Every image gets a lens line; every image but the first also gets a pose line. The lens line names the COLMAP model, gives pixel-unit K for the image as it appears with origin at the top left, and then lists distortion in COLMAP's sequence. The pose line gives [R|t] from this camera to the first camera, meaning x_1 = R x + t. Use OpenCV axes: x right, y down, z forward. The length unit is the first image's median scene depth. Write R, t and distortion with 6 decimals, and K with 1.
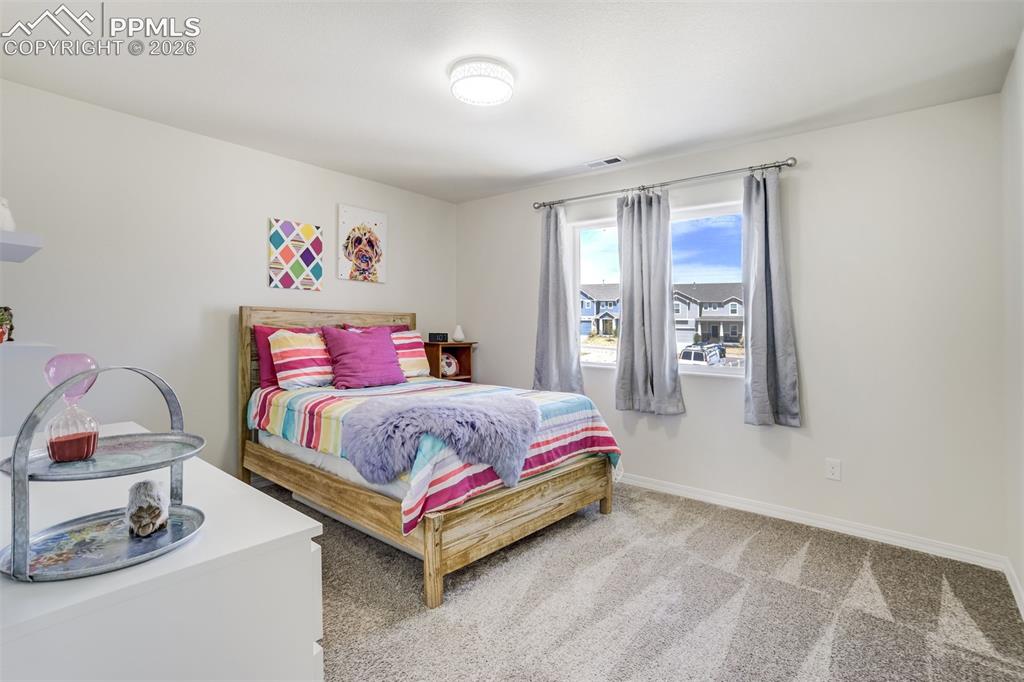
lens RADIAL K [[491.0, 0, 509.6], [0, 491.0, 336.5], [0, 0, 1]] dist [-0.003869, 0.000369]
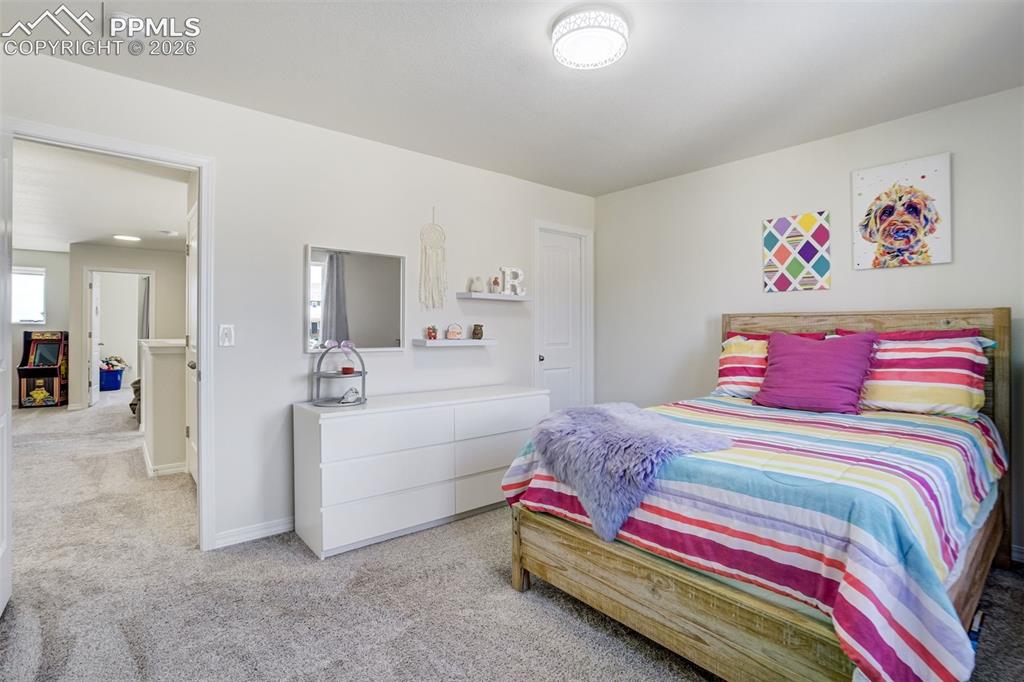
lens RADIAL K [[464.6, 0, 491.6], [0, 464.6, 333.0], [0, 0, 1]] dist [-0.002995, -0.000120]
pose [[-0.135084, -0.007484, -0.990806, 0.468854], [-0.019896, 0.999790, -0.004839, -0.005455], [0.990634, 0.019059, -0.135204, 0.574663]]
